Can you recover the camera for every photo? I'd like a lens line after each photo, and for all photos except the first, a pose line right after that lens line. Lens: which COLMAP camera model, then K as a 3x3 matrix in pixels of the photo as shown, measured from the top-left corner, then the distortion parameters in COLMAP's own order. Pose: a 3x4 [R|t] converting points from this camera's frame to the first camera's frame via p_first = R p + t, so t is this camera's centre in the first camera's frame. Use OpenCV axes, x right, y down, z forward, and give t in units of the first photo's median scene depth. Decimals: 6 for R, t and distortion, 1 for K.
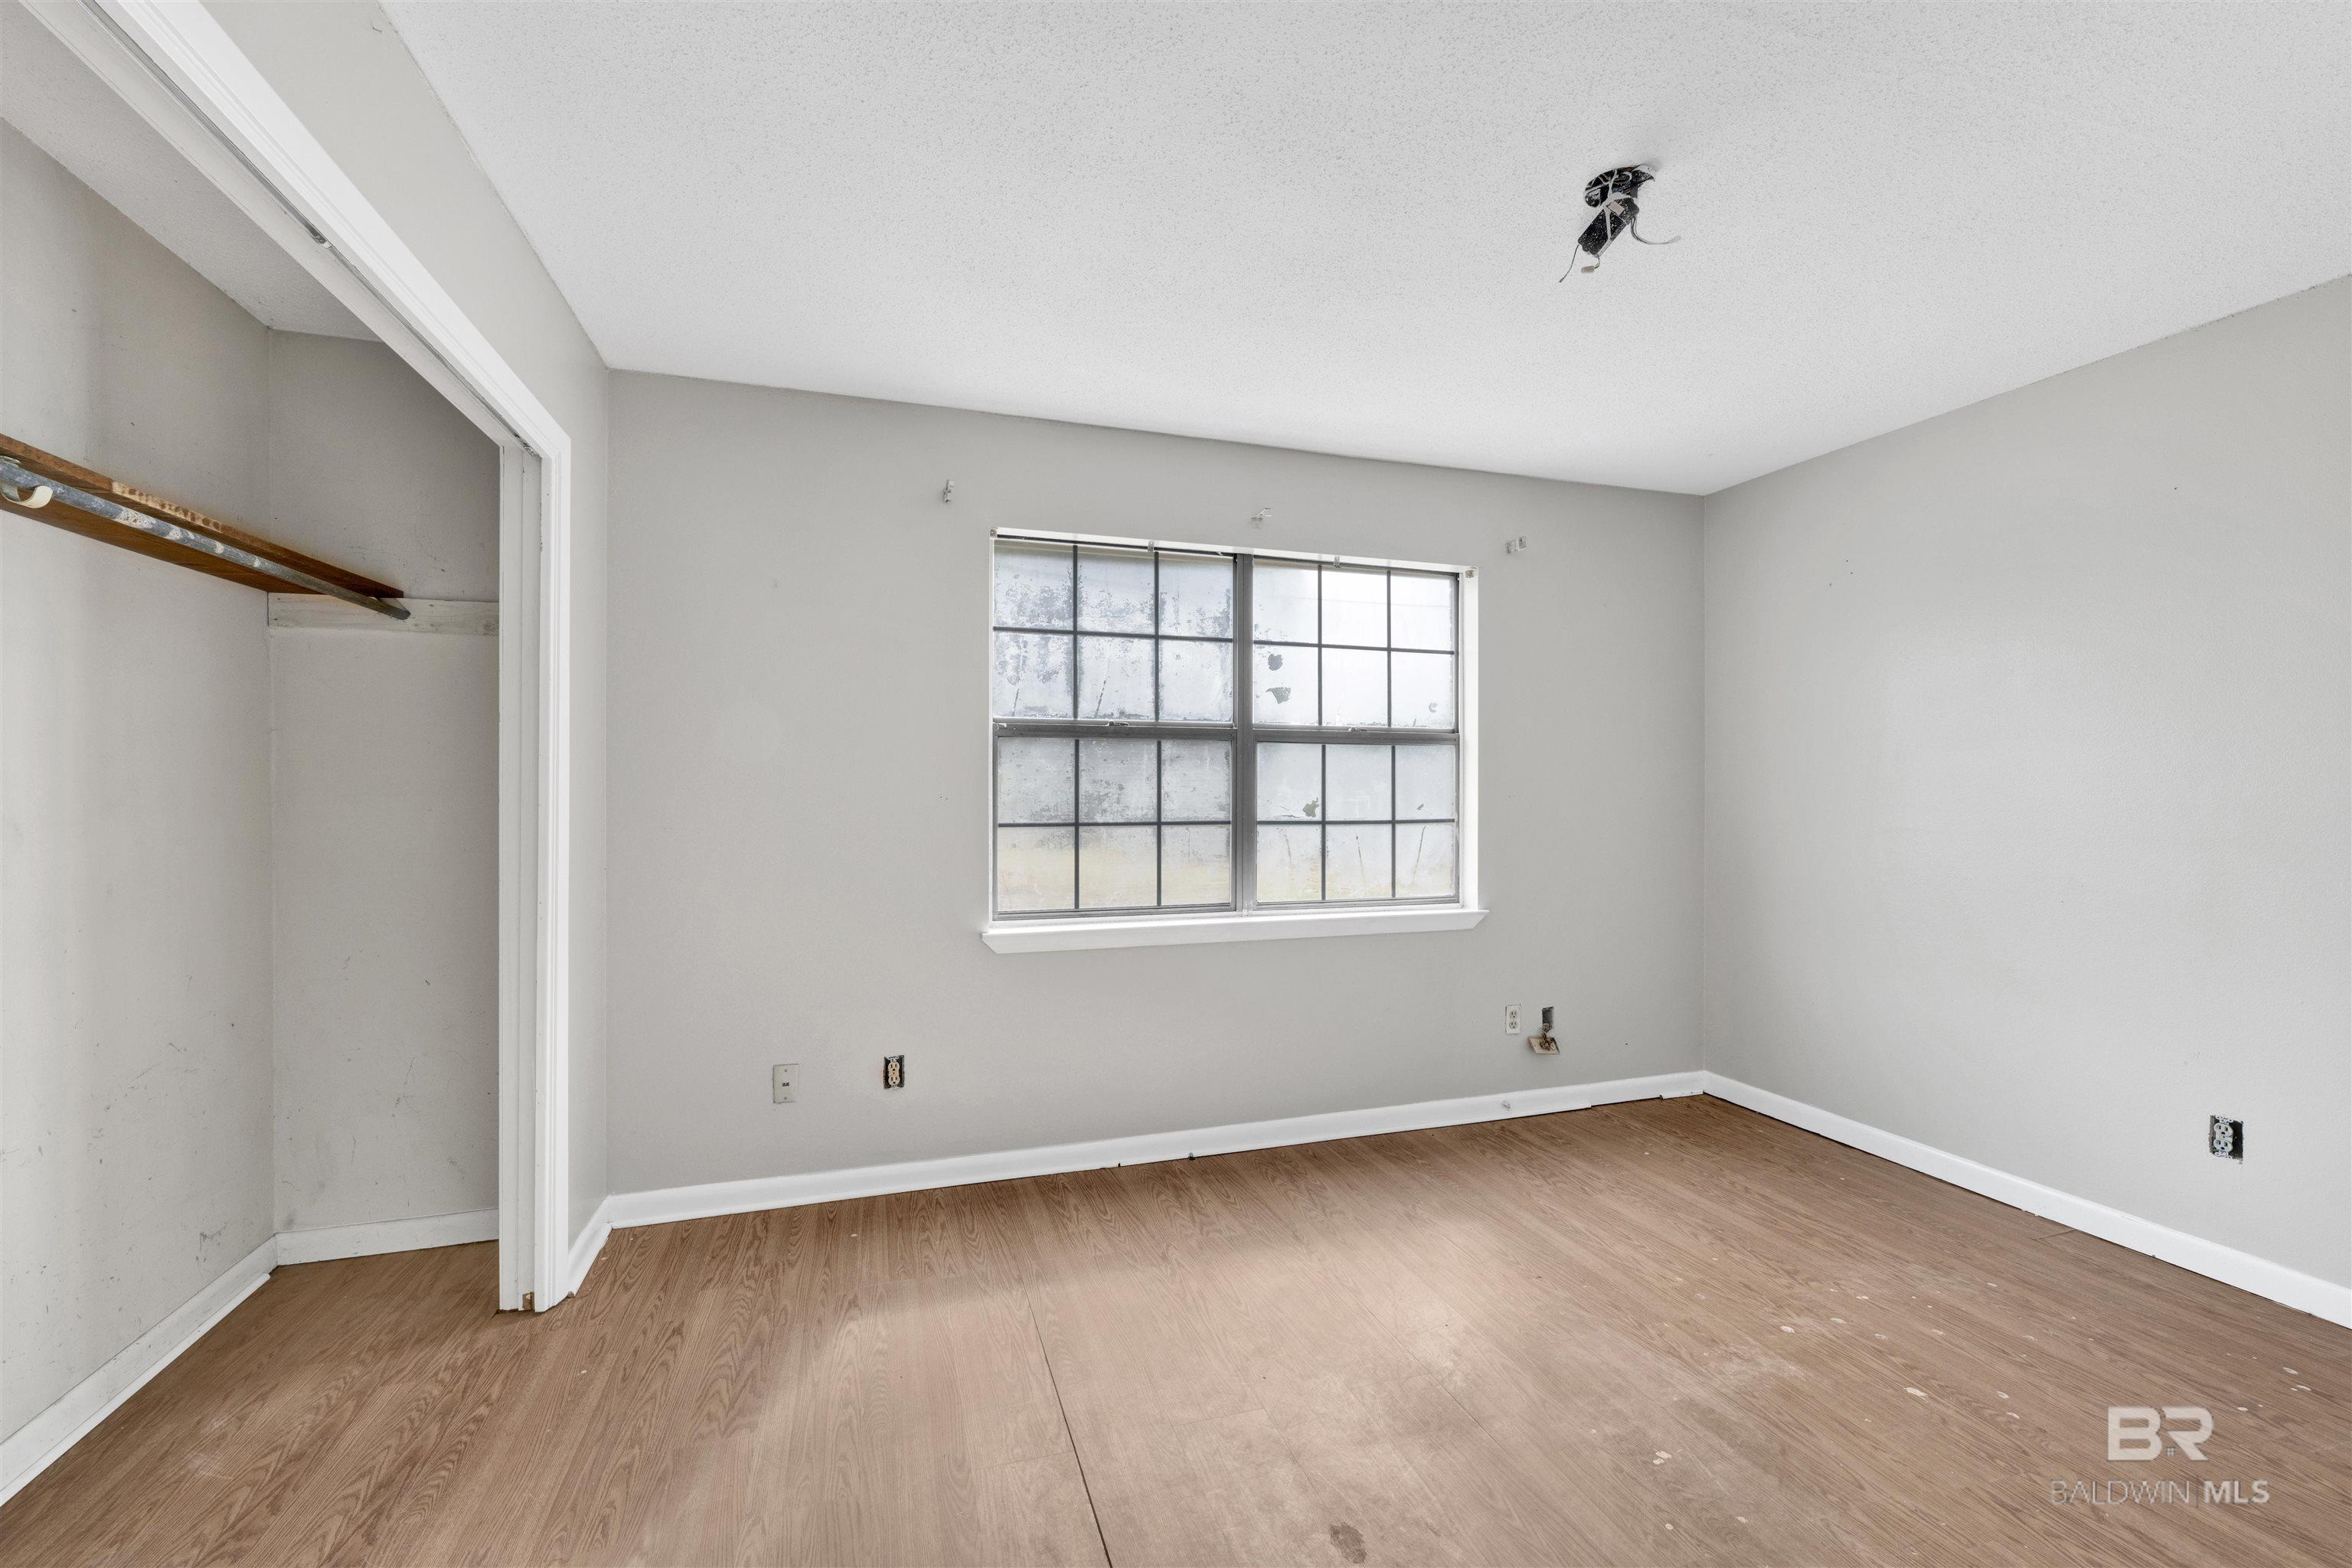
lens RADIAL K [[976.8, 0, 1176.0], [0, 976.8, 784.0], [0, 0, 1]] dist [0.000325, 0.000031]
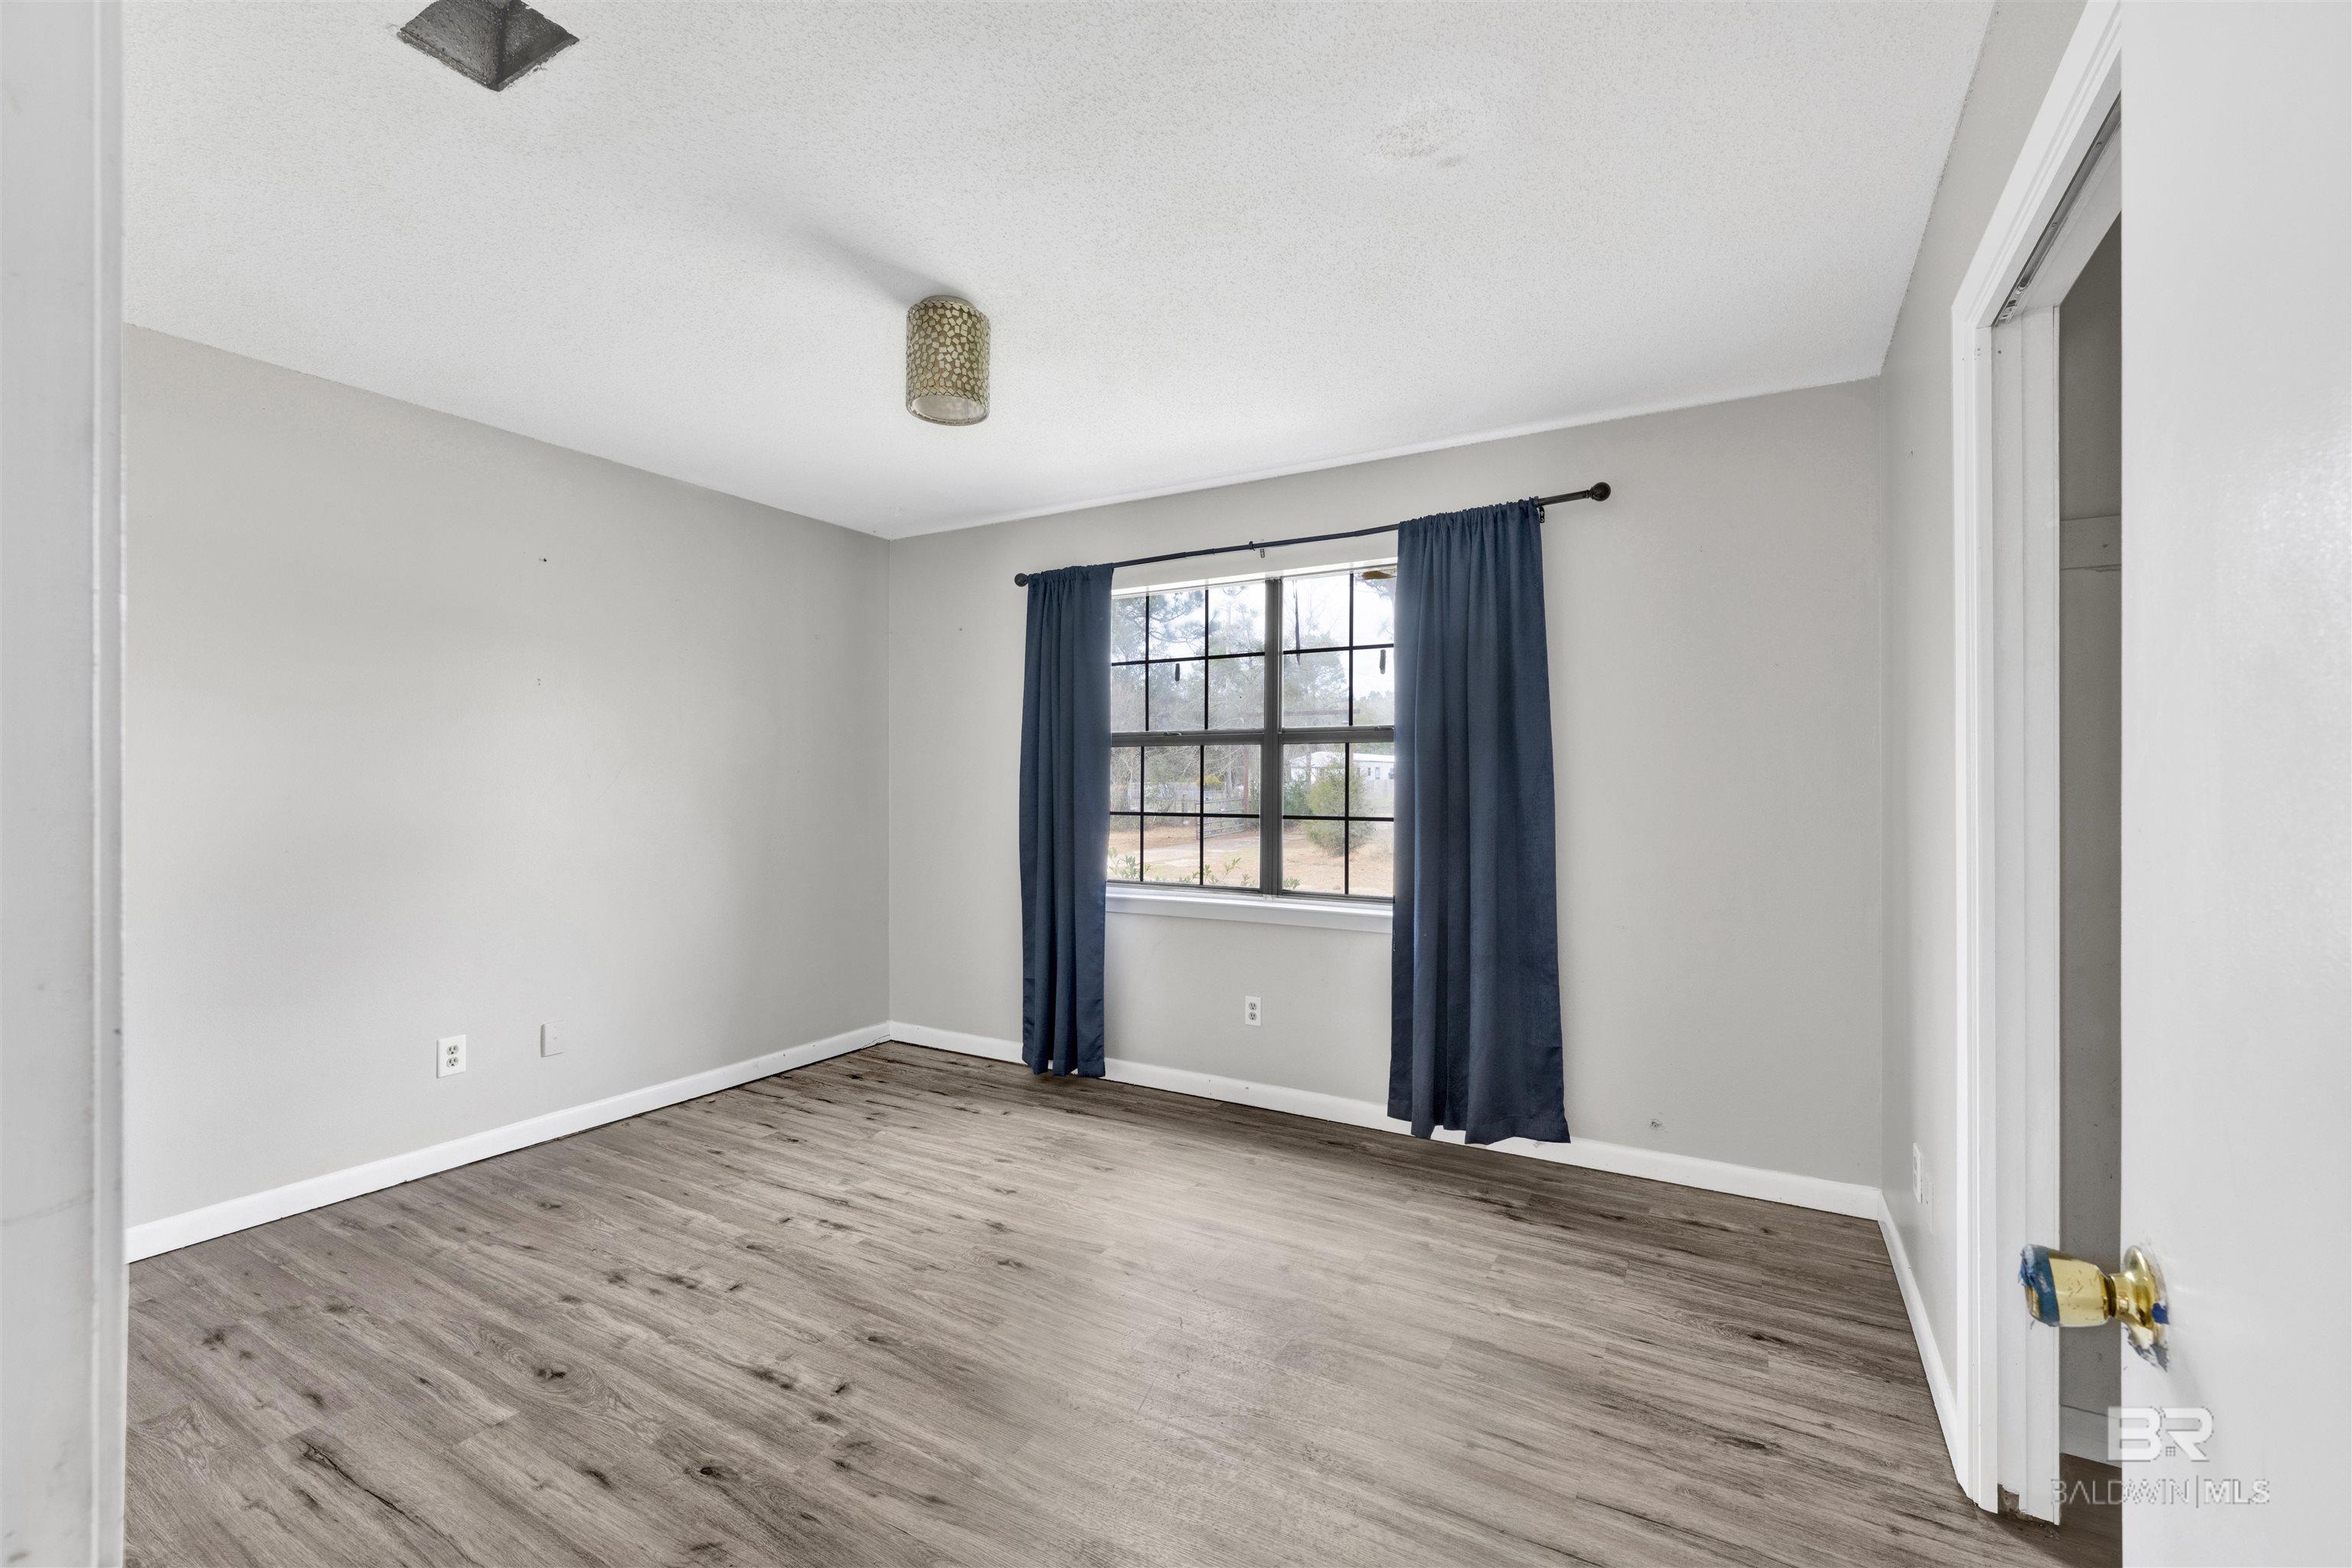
lens RADIAL K [[955.5, 0, 1176.0], [0, 955.5, 784.0], [0, 0, 1]] dist [0.000097, -0.000001]
pose [[0.665803, 0.008781, -0.746076, 0.817674], [-0.006141, 0.999961, 0.006289, -0.003817], [0.746102, 0.000394, 0.665831, 0.209587]]
